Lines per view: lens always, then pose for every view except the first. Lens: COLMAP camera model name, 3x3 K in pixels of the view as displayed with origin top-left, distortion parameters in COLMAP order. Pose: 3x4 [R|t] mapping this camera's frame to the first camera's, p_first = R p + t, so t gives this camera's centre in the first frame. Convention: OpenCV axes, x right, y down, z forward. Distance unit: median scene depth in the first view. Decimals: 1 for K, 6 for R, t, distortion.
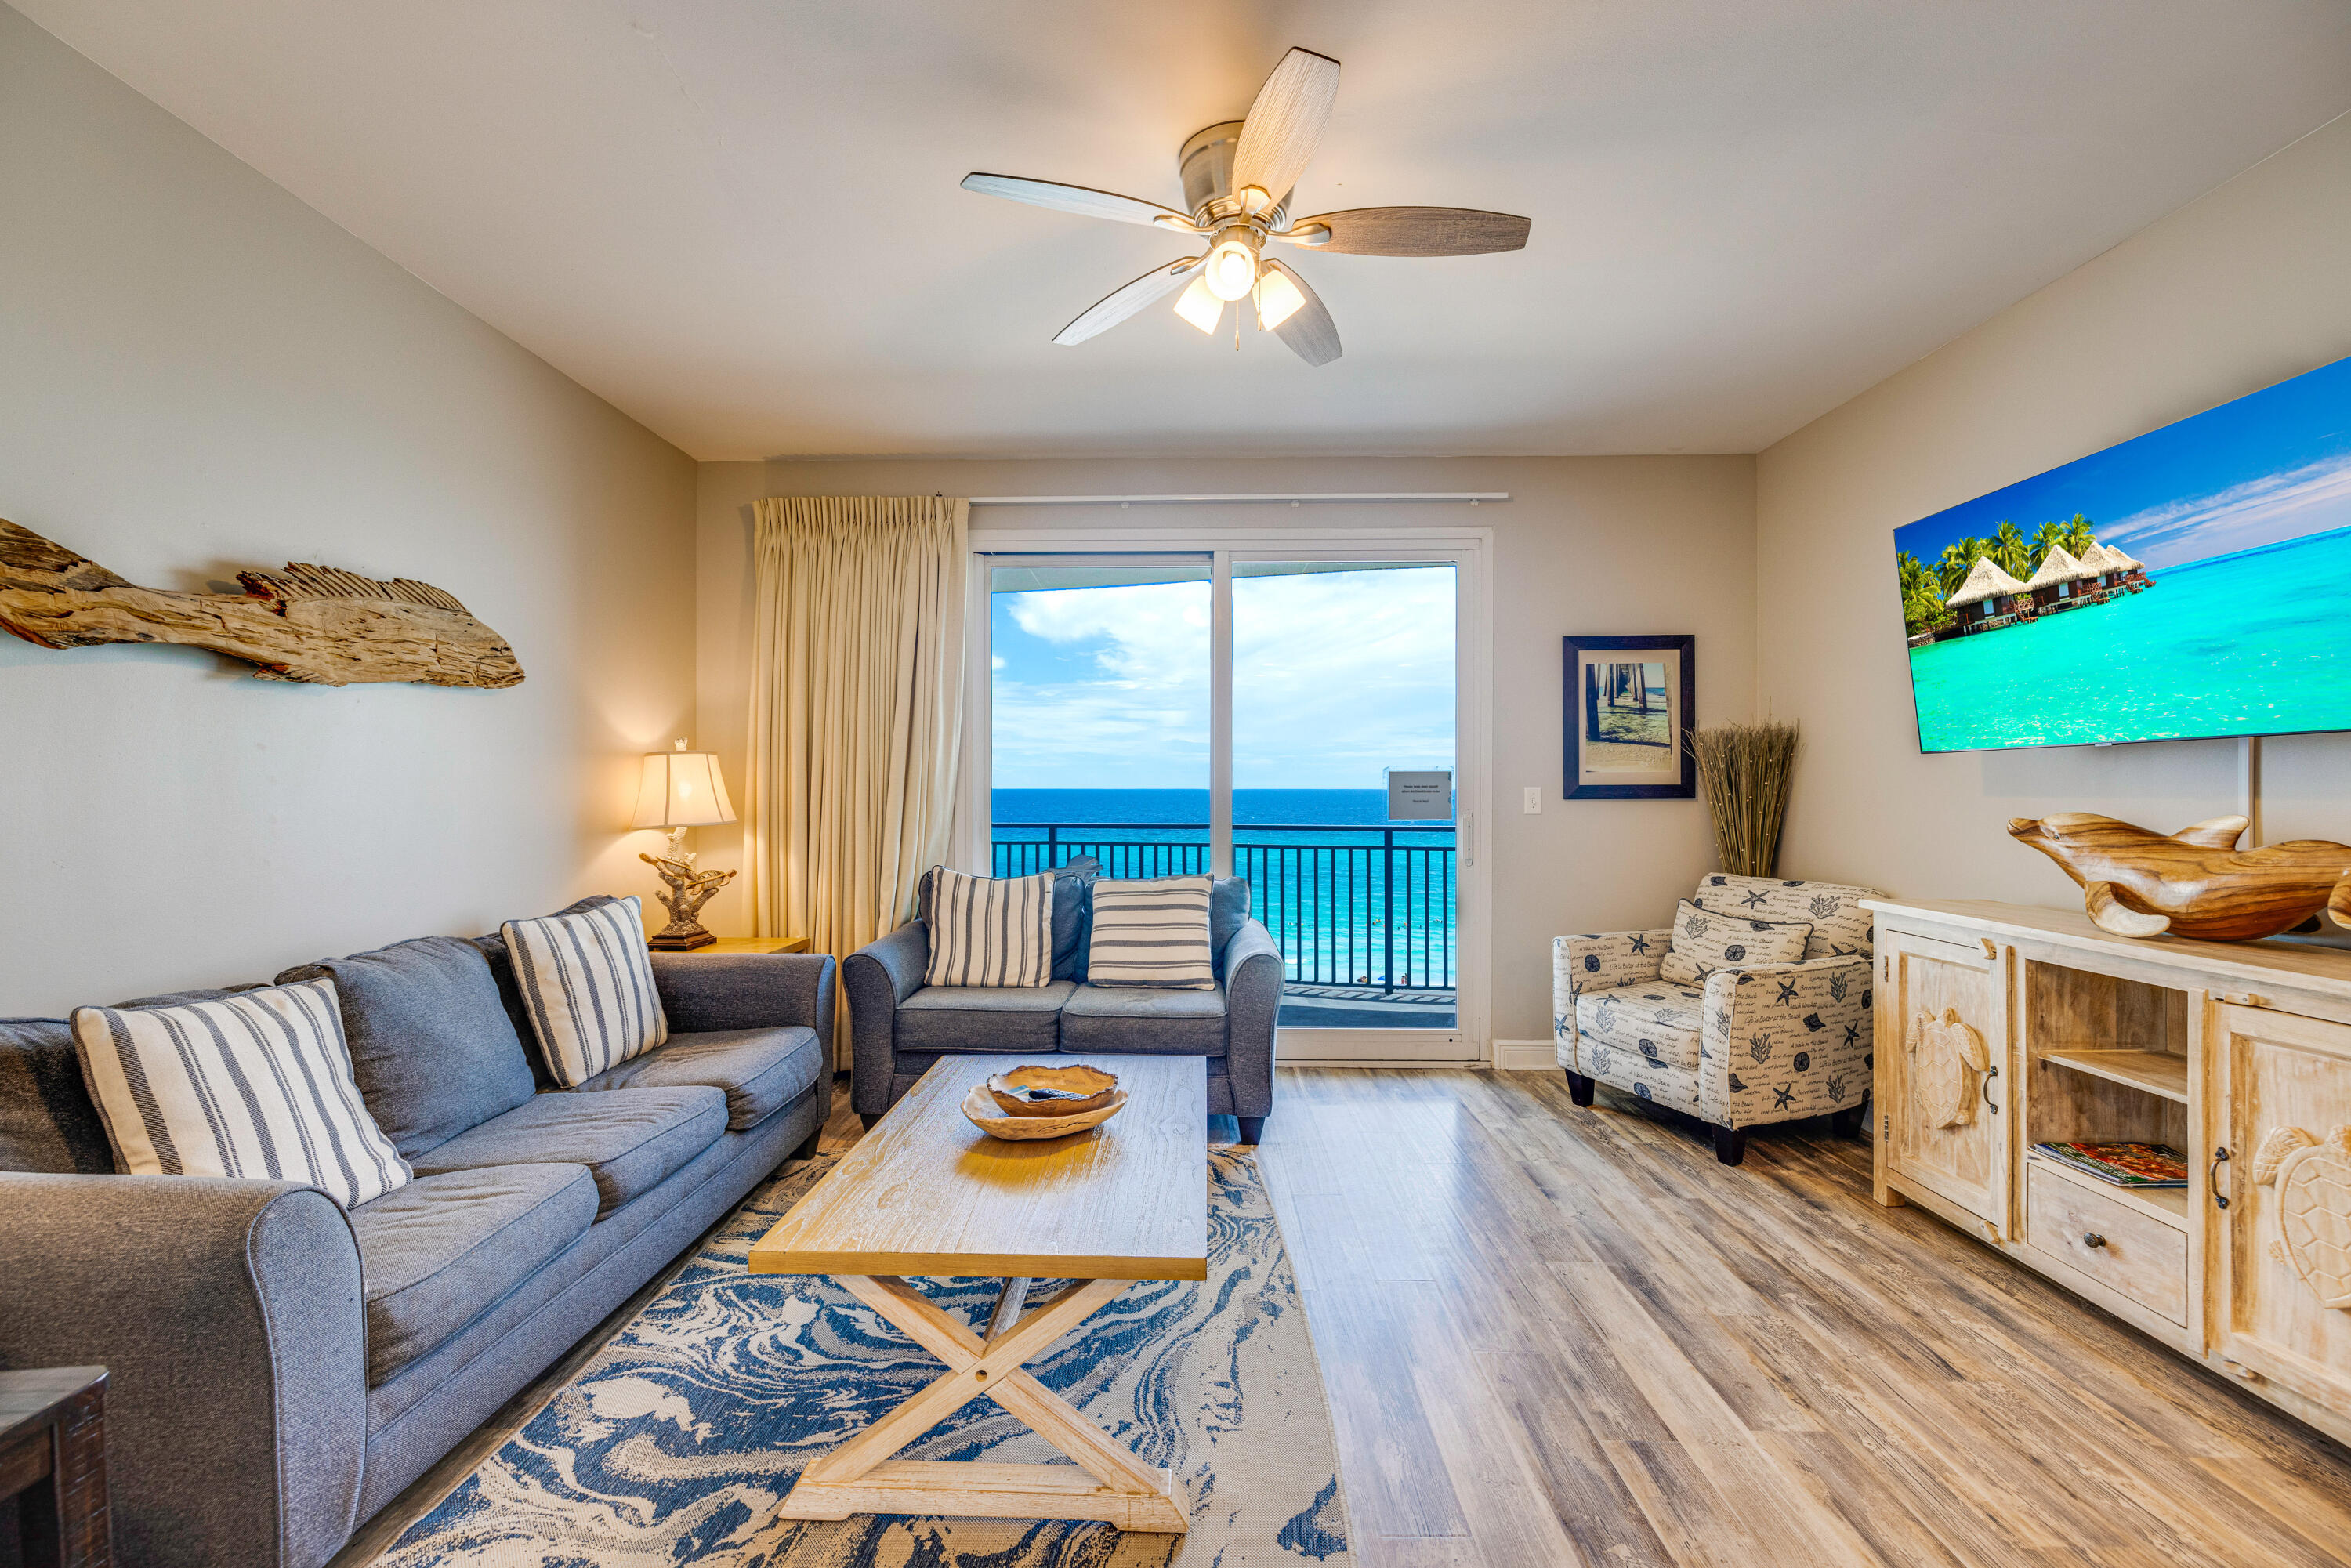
lens RADIAL K [[983.7, 0, 1161.4], [0, 983.7, 784.5], [0, 0, 1]] dist [-0.003310, 0.000864]
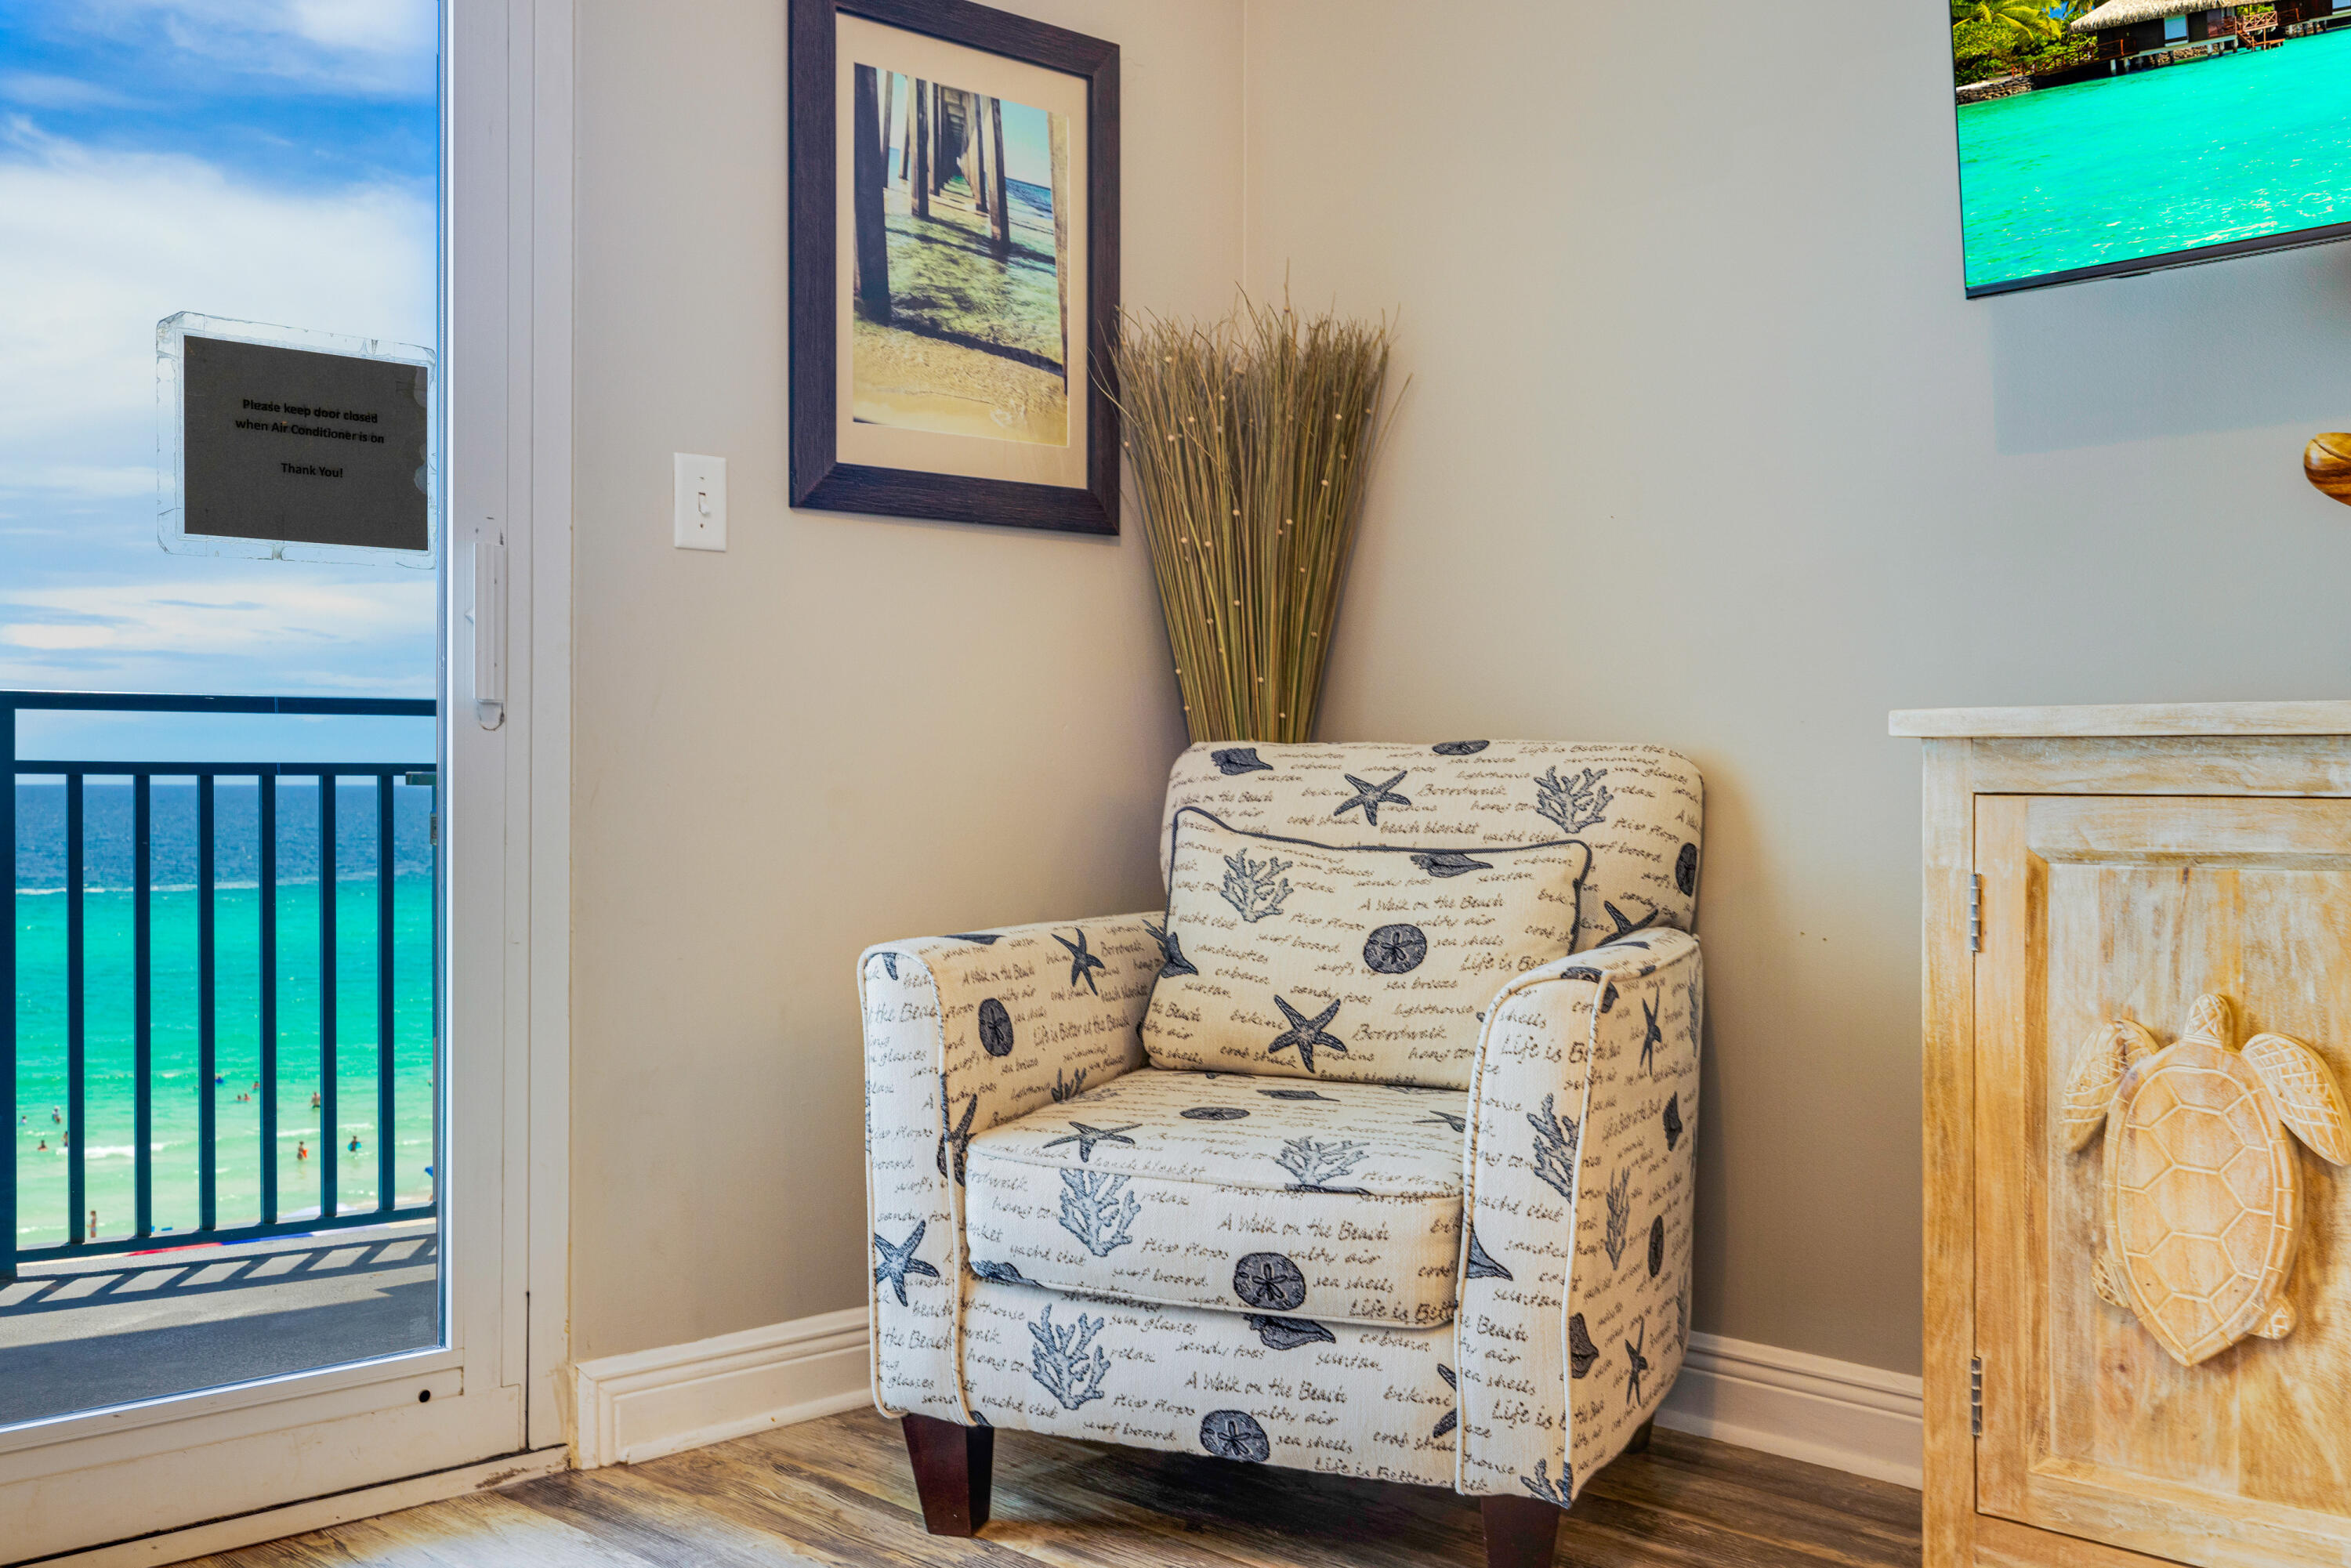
lens RADIAL K [[2284.9, 0, 1140.0], [0, 2284.9, 788.4], [0, 0, 1]] dist [-0.008109, 0.000000]
pose [[0.712234, -0.001950, 0.701939, 0.003920], [-0.001898, 0.999987, 0.004704, 0.141774], [-0.701939, -0.004682, 0.712221, 0.647059]]
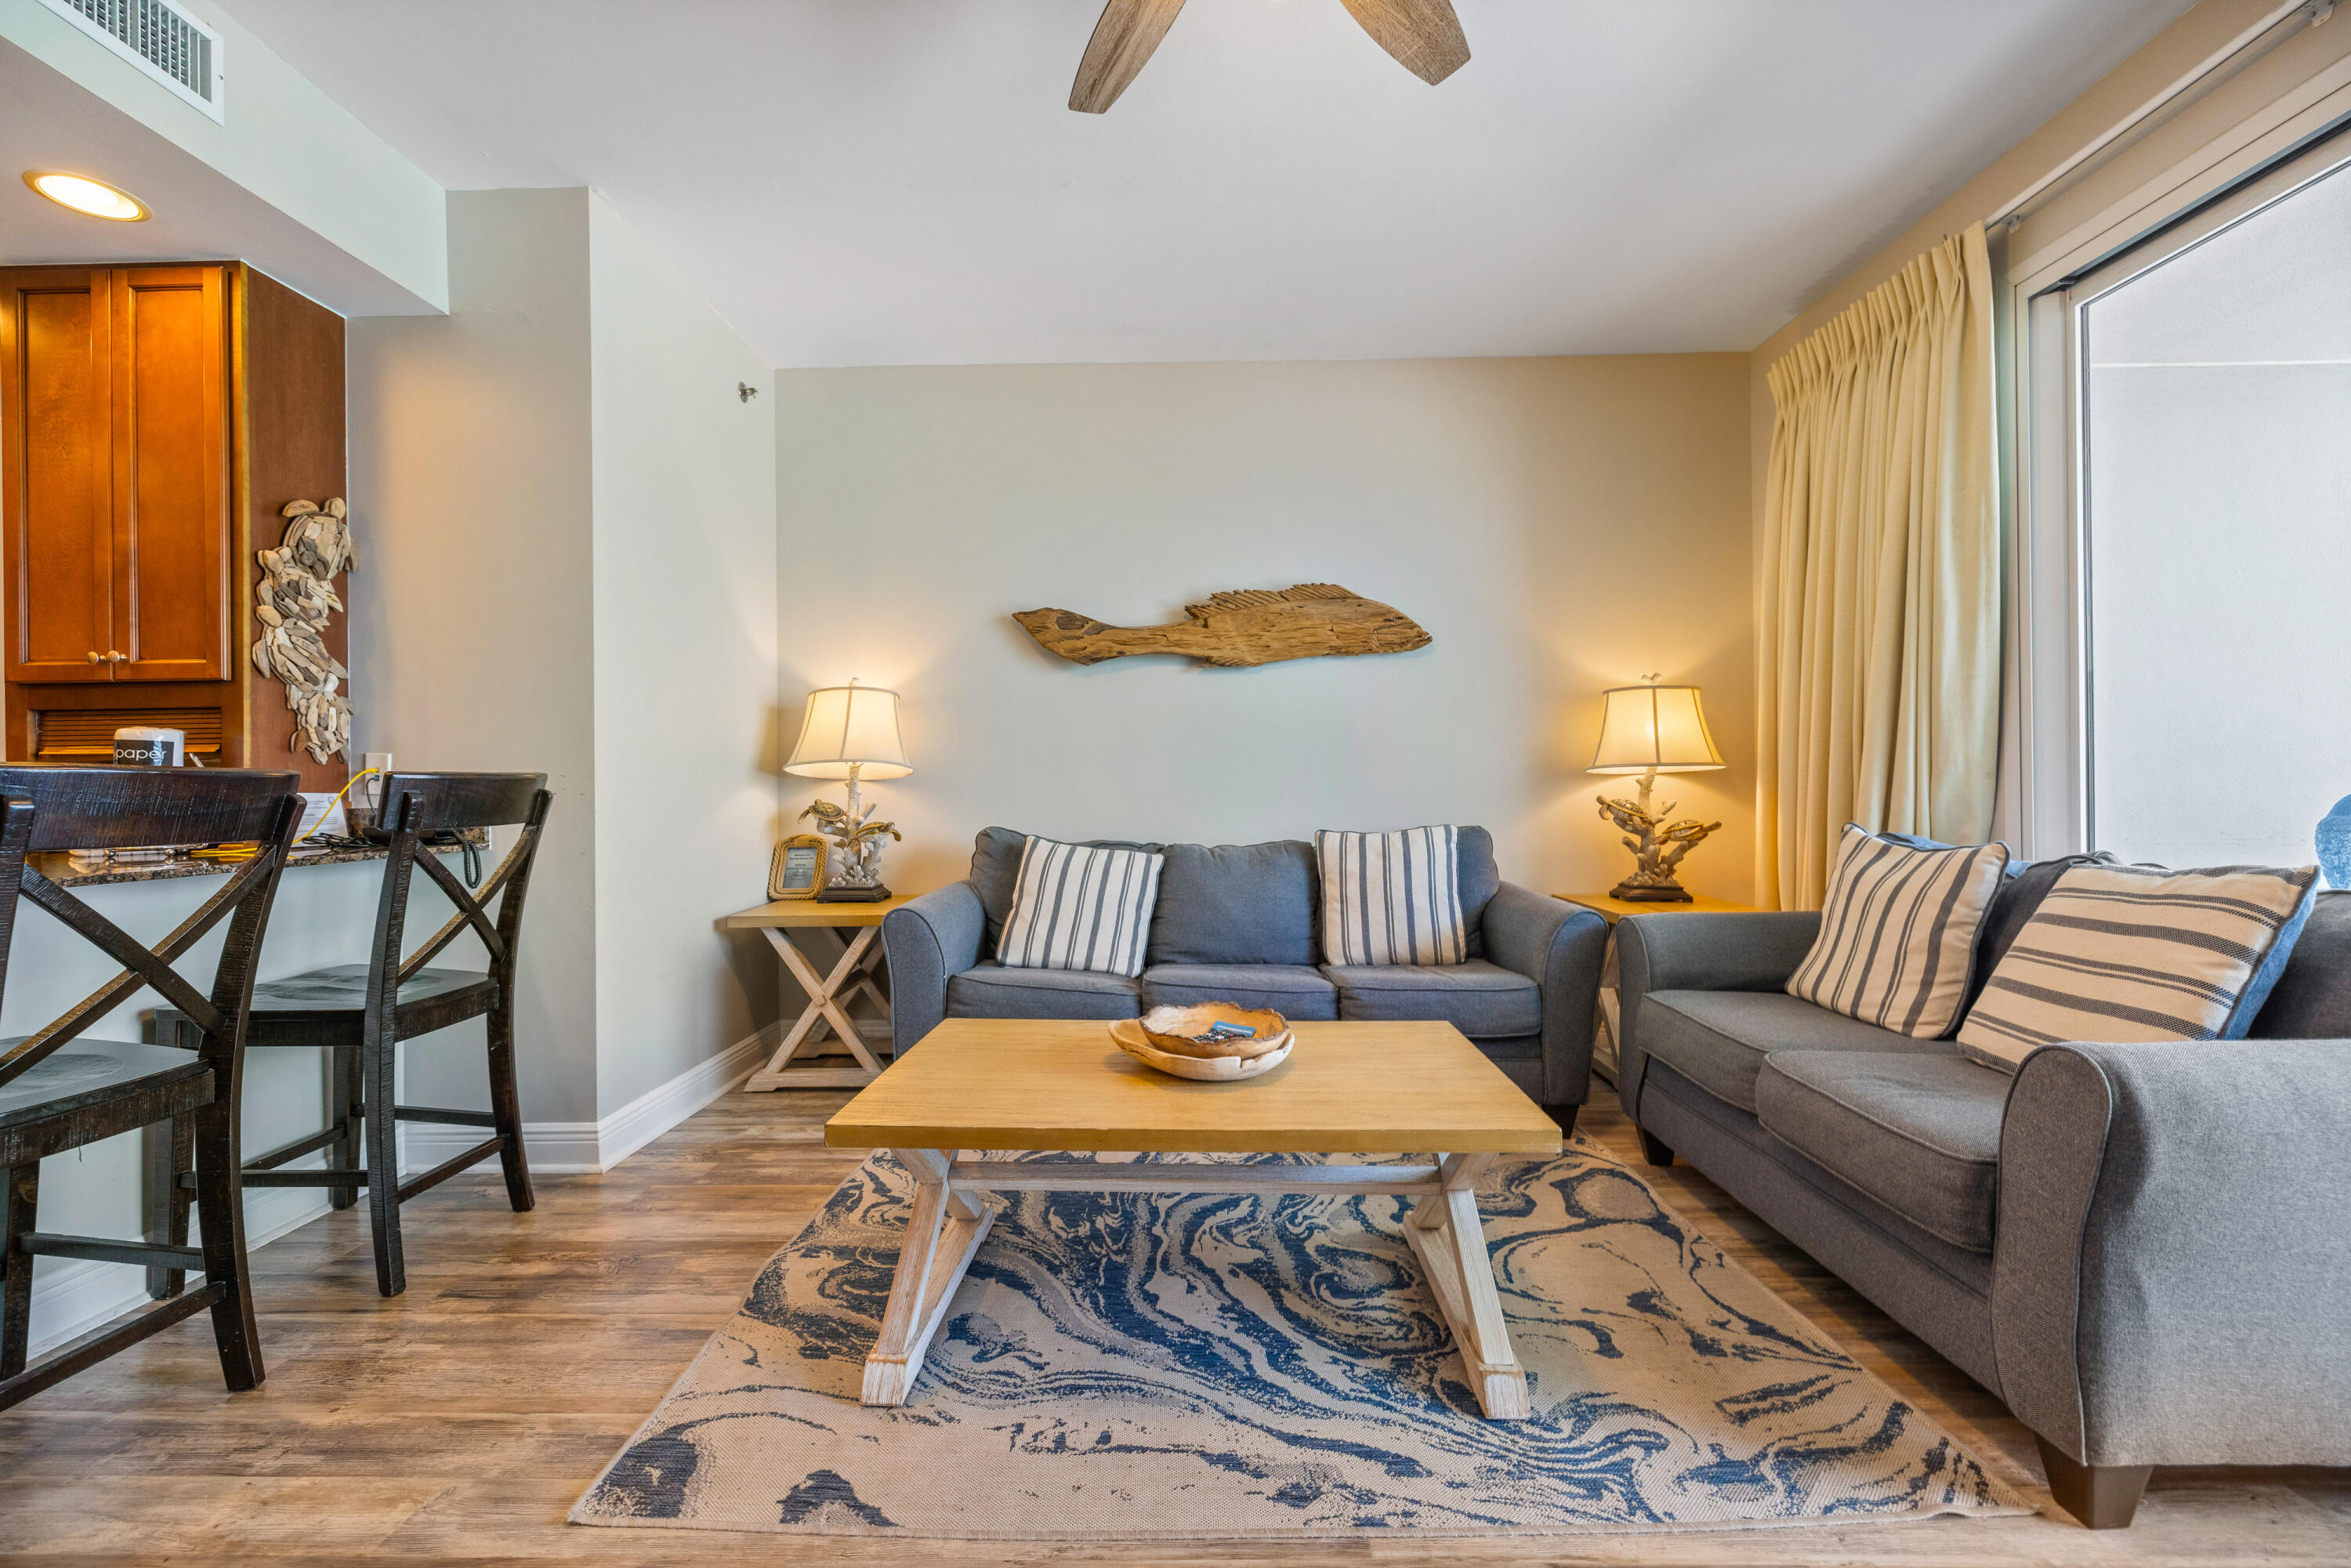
lens RADIAL K [[983.7, 0, 1183.1], [0, 983.7, 778.4], [0, 0, 1]] dist [-0.003310, 0.000864]
pose [[0.010521, -0.007467, -0.999917, 0.582680], [0.009496, 0.999928, -0.007367, 0.071525], [0.999900, -0.009418, 0.010592, 0.739953]]
